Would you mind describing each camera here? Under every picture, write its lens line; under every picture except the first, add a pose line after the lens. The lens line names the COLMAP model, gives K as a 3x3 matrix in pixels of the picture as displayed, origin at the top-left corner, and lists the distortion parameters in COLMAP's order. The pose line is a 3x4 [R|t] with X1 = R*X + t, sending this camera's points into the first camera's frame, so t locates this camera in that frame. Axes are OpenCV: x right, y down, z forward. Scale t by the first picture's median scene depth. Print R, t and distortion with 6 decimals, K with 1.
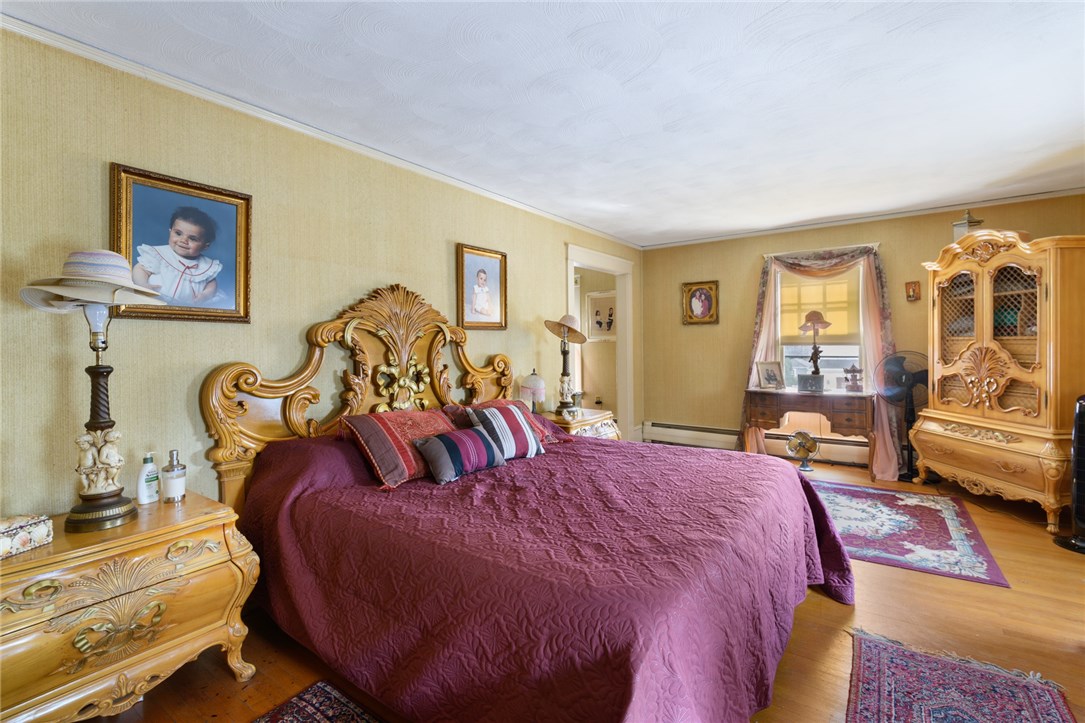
lens RADIAL K [[497.2, 0, 542.8], [0, 497.2, 351.3], [0, 0, 1]] dist [0.001874, 0.000189]
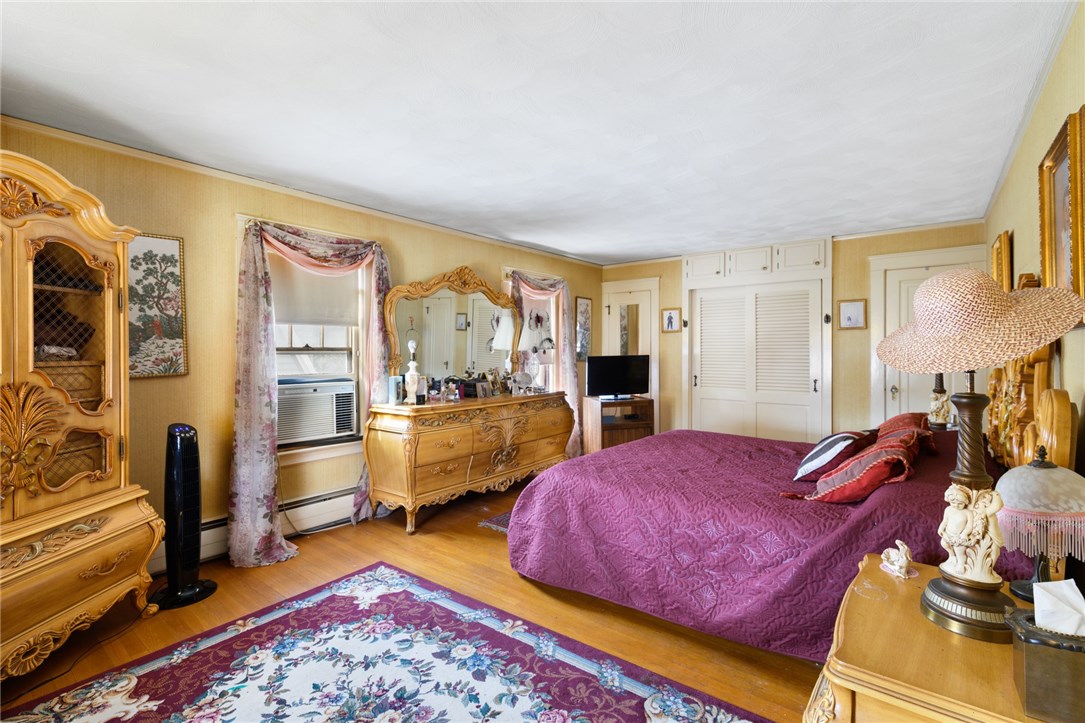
lens RADIAL K [[497.2, 0, 541.7], [0, 497.2, 355.1], [0, 0, 1]] dist [0.001874, 0.000189]
pose [[-0.999085, 0.009524, 0.041687, 0.374488], [0.010100, 0.999856, 0.013632, -0.044636], [-0.041551, 0.014041, -0.999038, 1.738471]]
